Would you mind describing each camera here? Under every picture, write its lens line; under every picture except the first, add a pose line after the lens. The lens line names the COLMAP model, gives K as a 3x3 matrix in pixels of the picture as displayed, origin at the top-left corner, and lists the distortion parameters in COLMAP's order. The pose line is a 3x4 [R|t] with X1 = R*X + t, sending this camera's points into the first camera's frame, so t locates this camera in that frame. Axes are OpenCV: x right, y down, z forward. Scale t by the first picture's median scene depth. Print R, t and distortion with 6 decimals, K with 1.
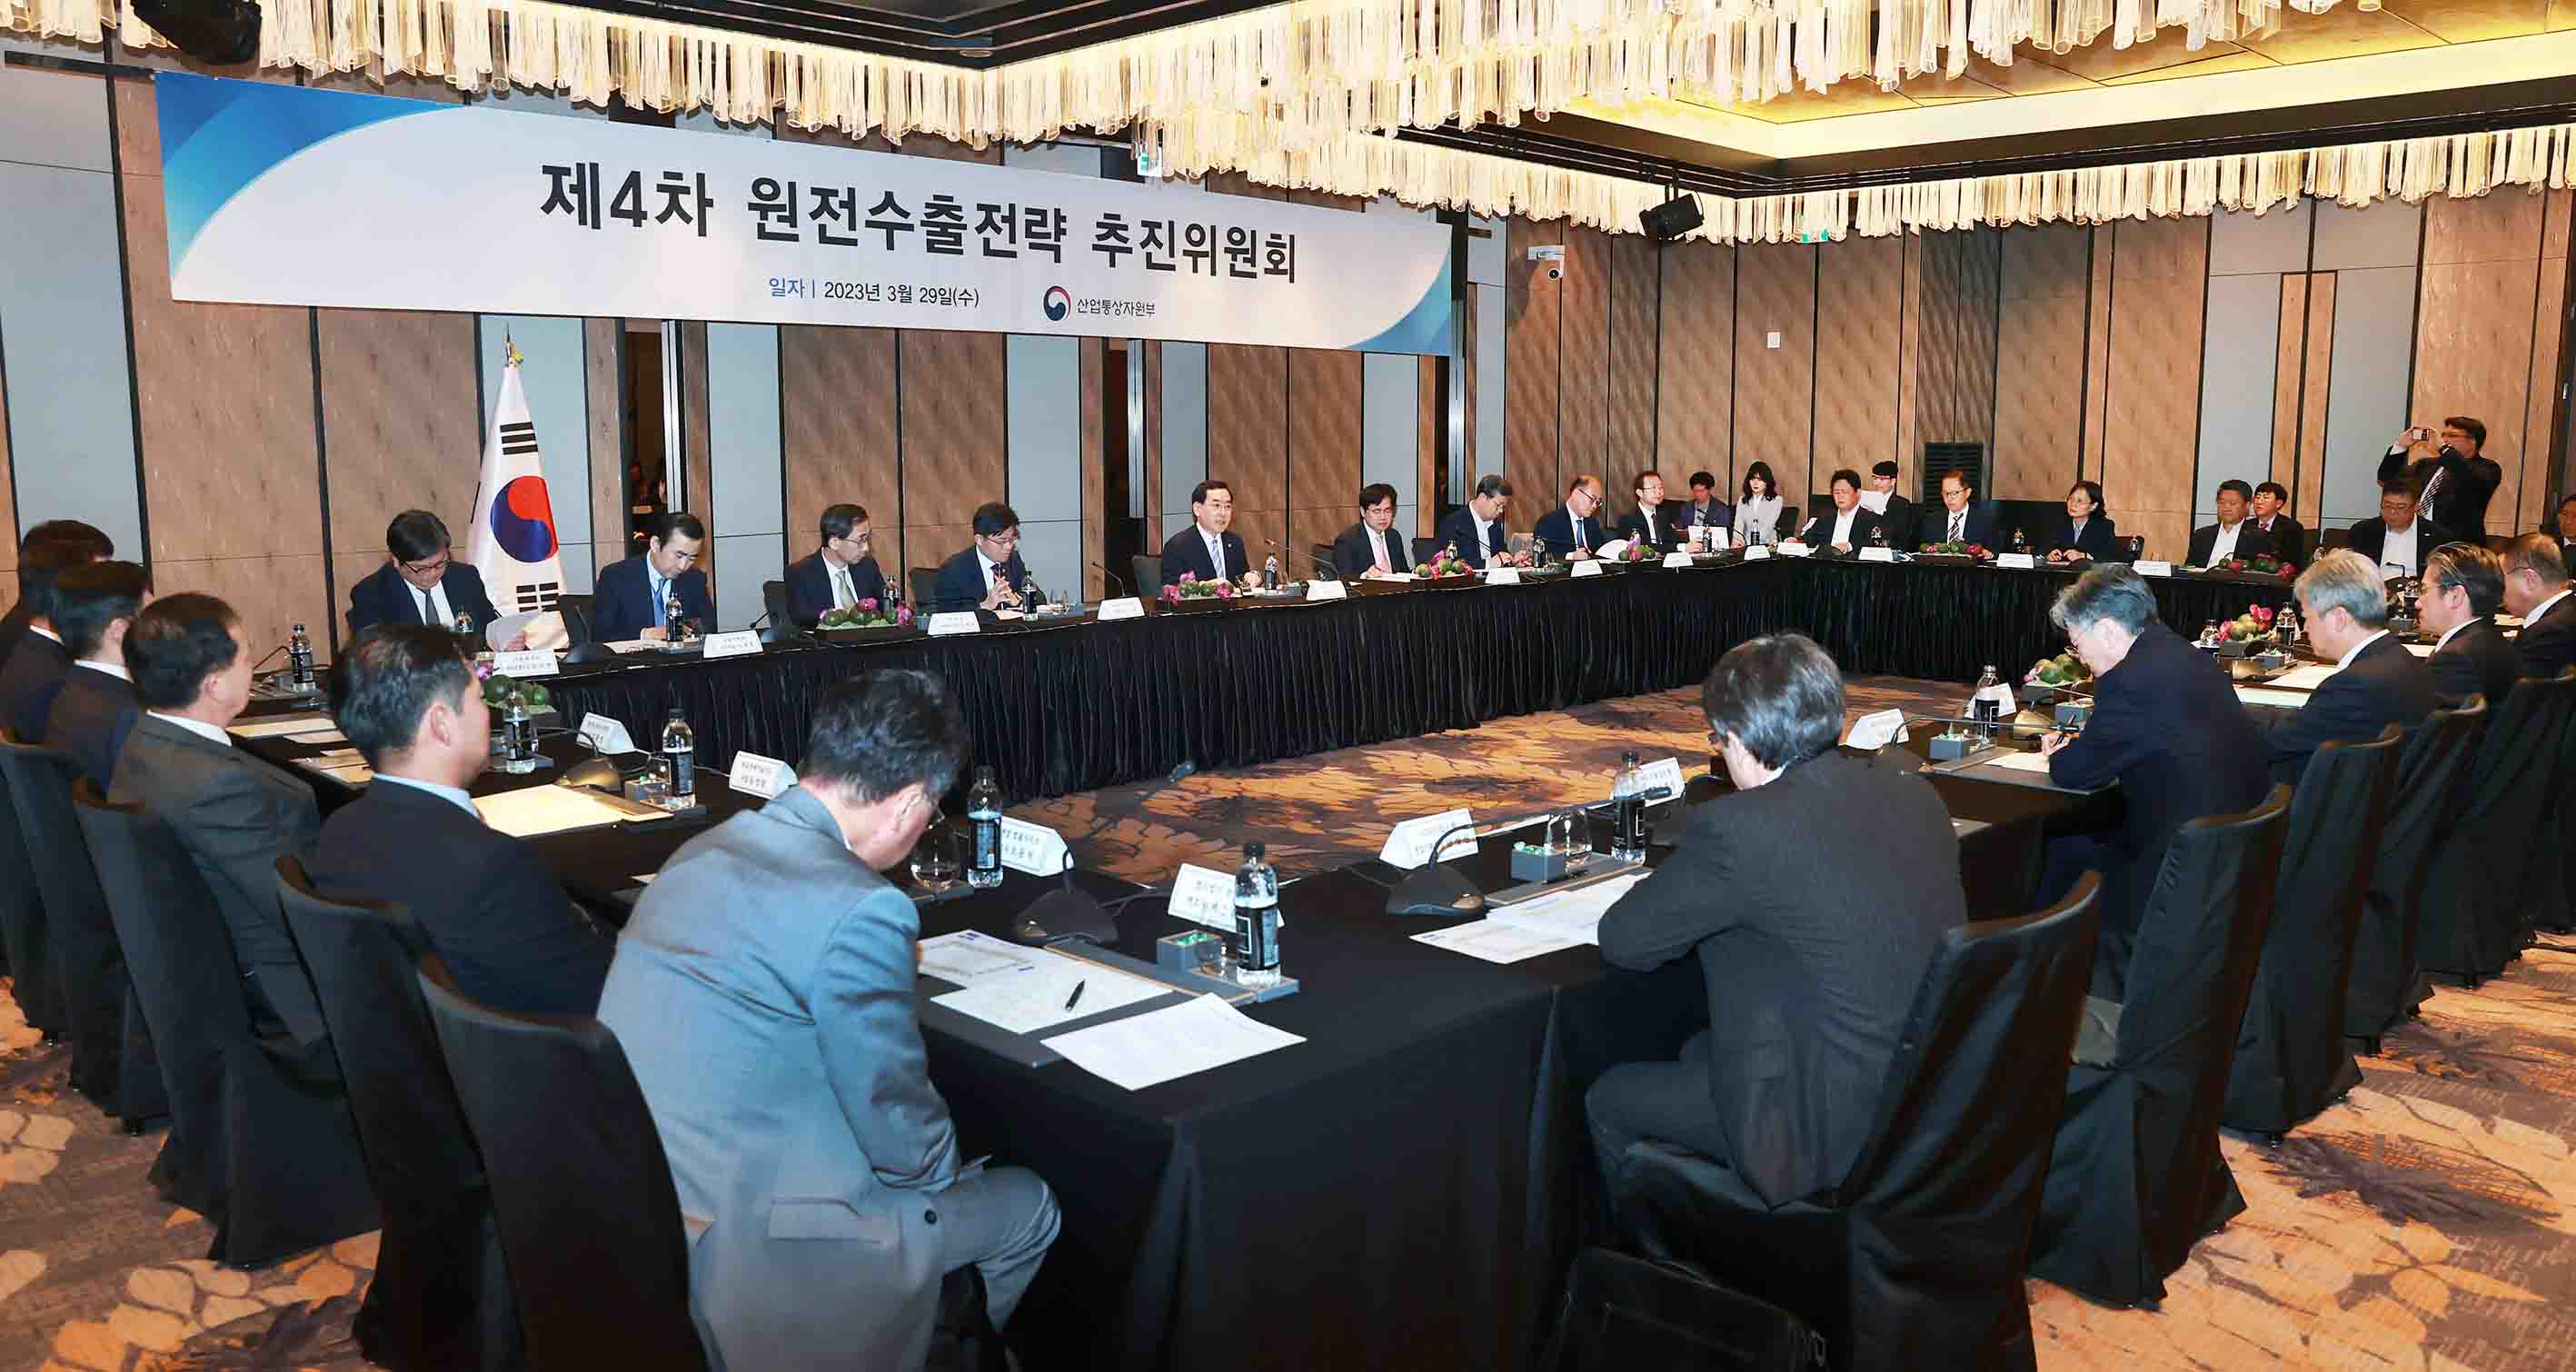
lens RADIAL K [[1847.9, 0, 1287.2], [0, 1847.9, 696.0], [0, 0, 1]] dist [-0.008651, 0.001613]
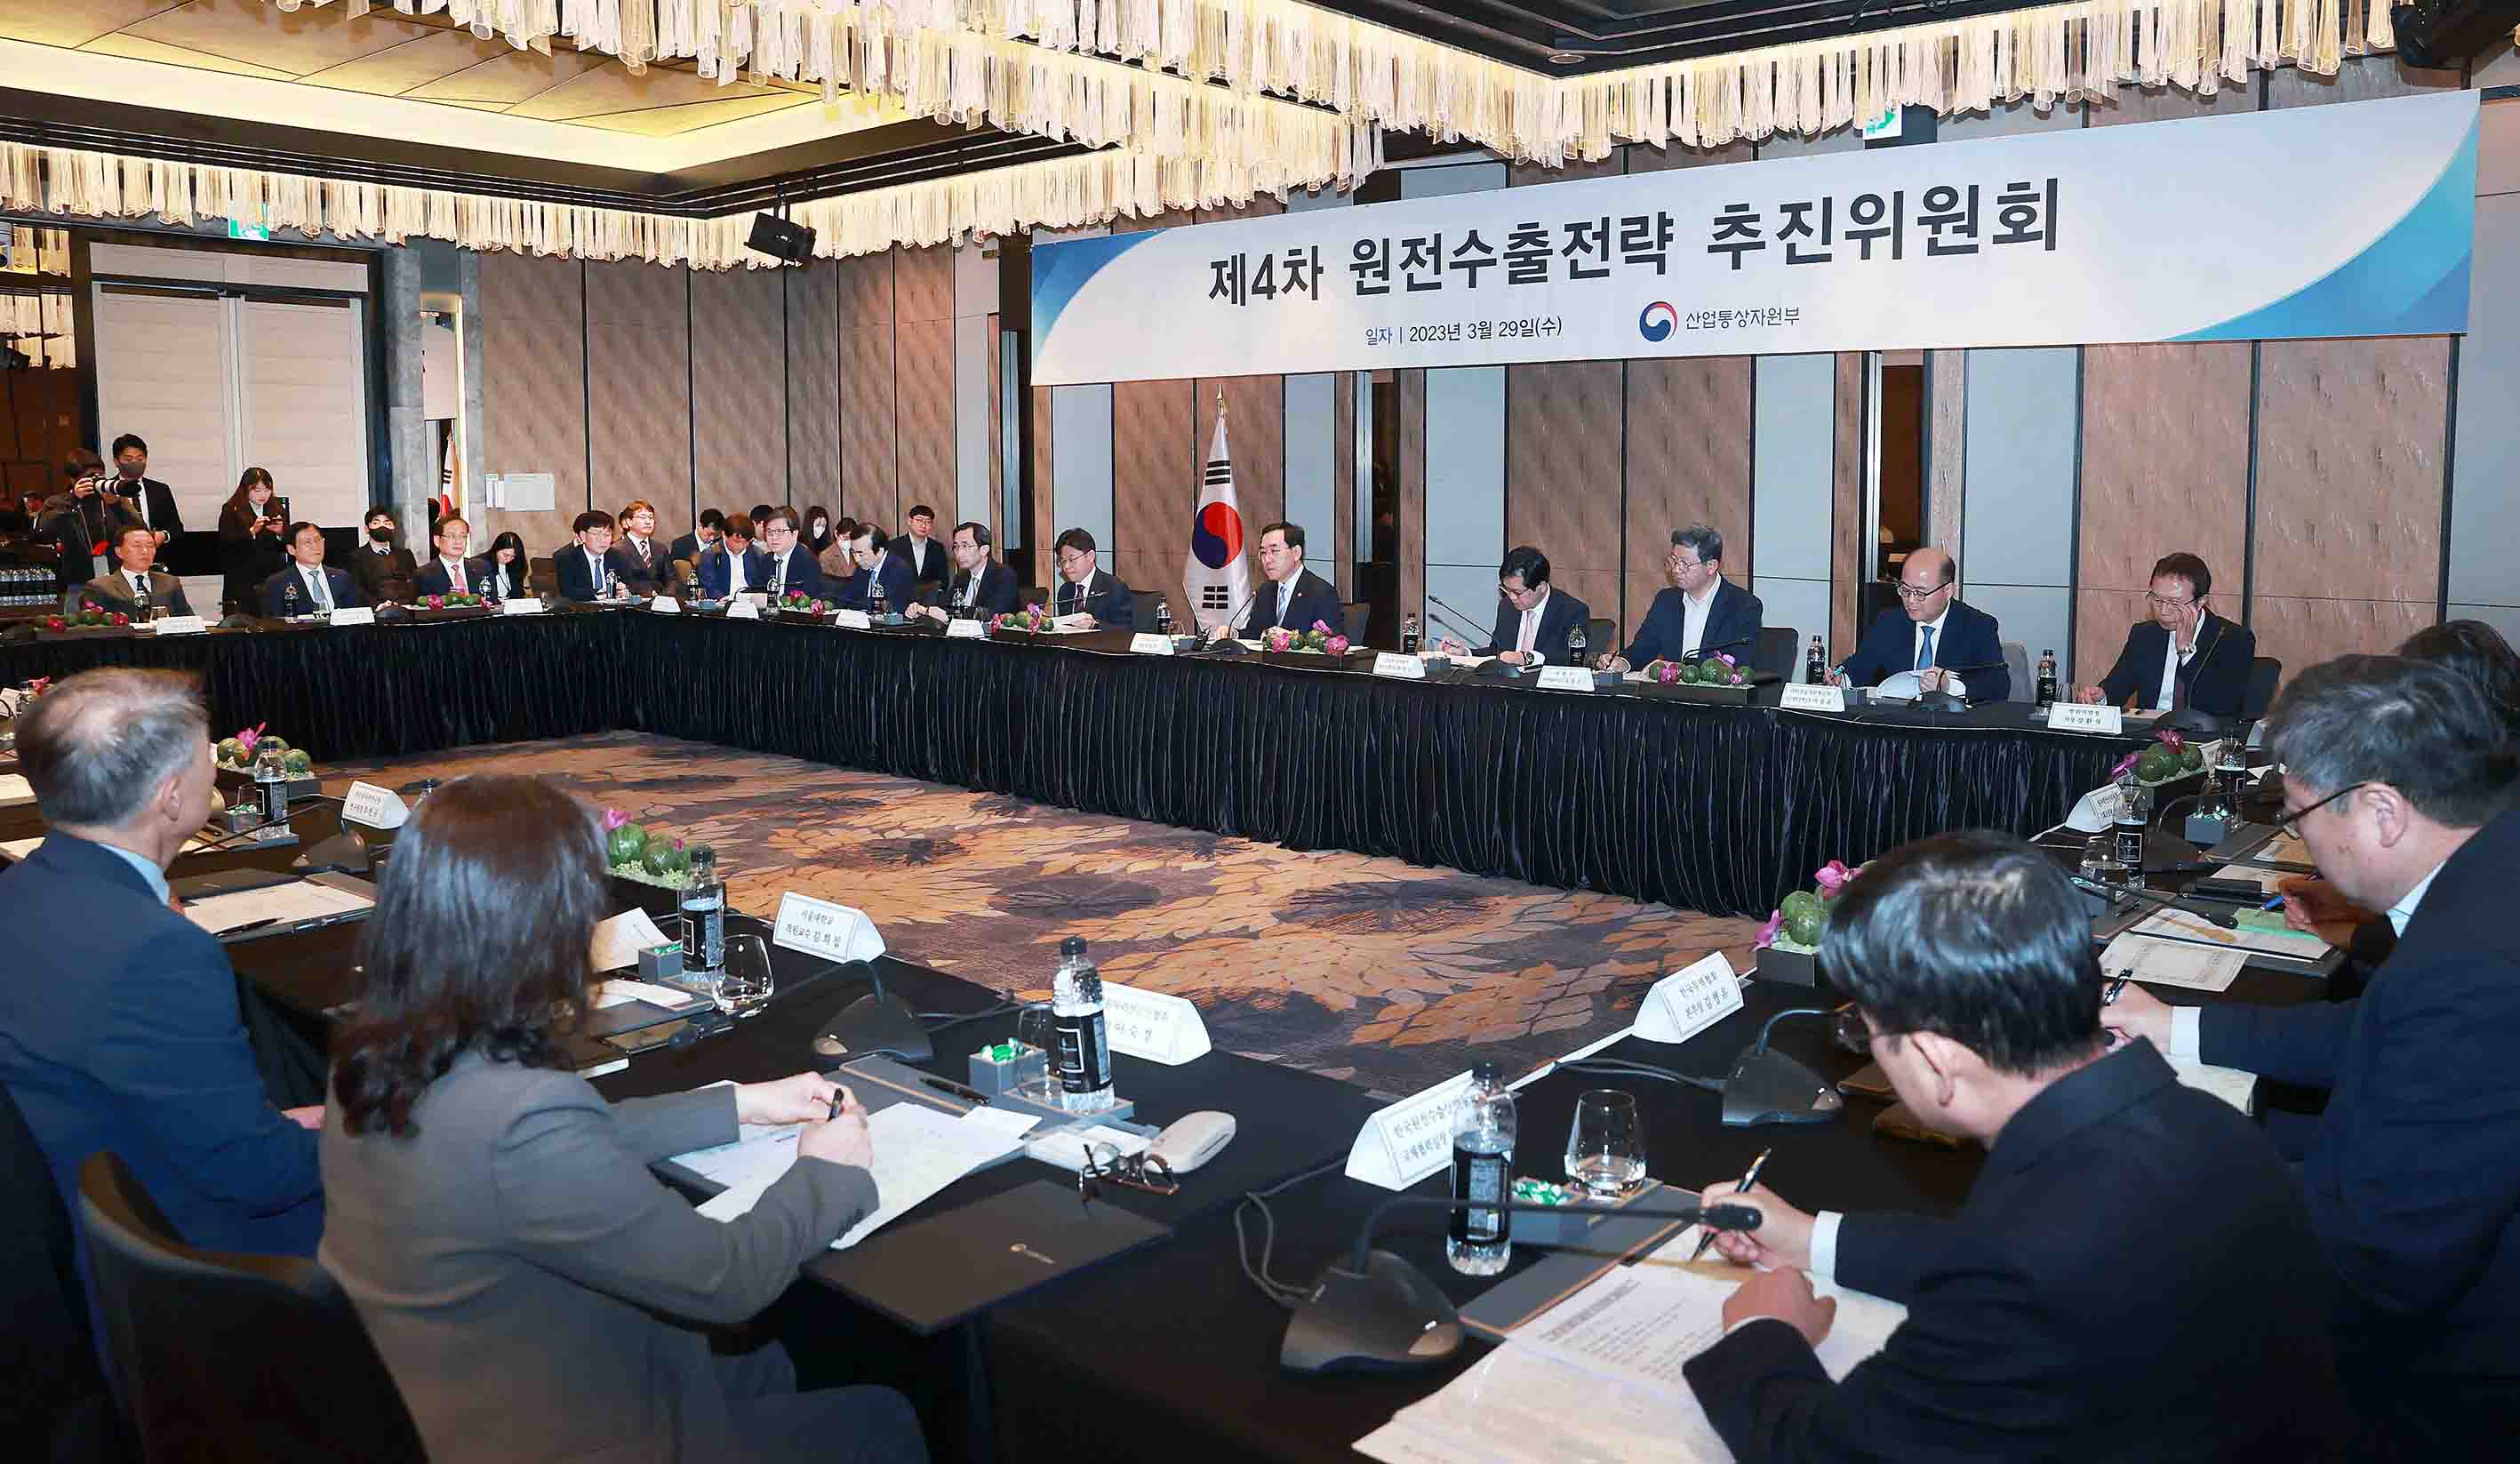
lens RADIAL K [[1943.5, 0, 1258.8], [0, 1943.5, 716.1], [0, 0, 1]] dist [-0.027761, 0.000963]
pose [[0.092788, 0.125094, -0.987796, 0.819552], [-0.141246, 0.983697, 0.111307, -0.111826], [0.985616, 0.129195, 0.108945, 0.783436]]
